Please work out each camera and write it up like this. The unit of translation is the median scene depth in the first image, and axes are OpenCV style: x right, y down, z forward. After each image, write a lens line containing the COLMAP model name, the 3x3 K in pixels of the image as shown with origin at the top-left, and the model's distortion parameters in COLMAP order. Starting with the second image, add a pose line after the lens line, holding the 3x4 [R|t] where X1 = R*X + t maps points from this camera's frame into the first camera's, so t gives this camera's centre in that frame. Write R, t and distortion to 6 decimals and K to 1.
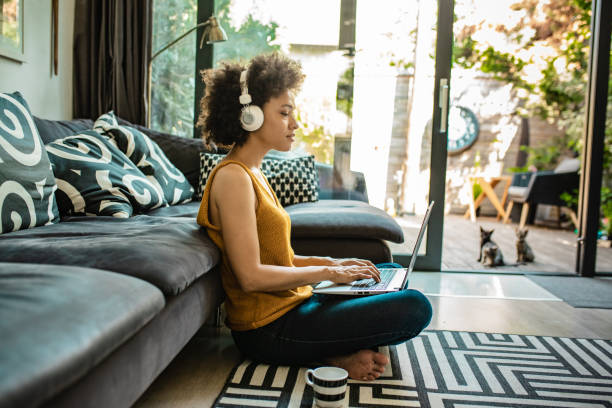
lens RADIAL K [[512.3, 0, 306.0], [0, 512.3, 204.0], [0, 0, 1]] dist [0.010849, 0.001692]
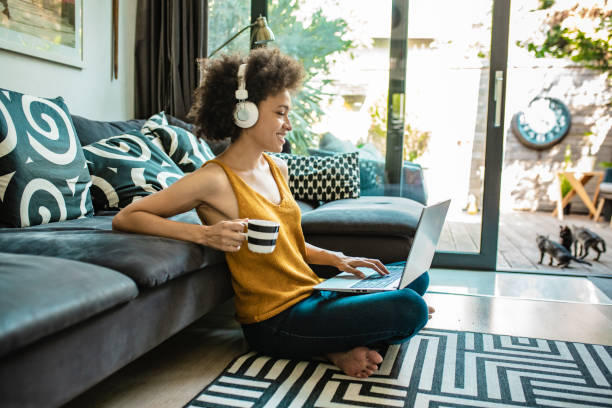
lens RADIAL K [[508.9, 0, 307.2], [0, 508.9, 206.0], [0, 0, 1]] dist [0.001154, 0.011222]
pose [[0.988923, 0.008482, -0.148184, 0.122187], [-0.006540, 0.999886, 0.013590, -0.003578], [0.148282, -0.012470, 0.988866, 0.002641]]
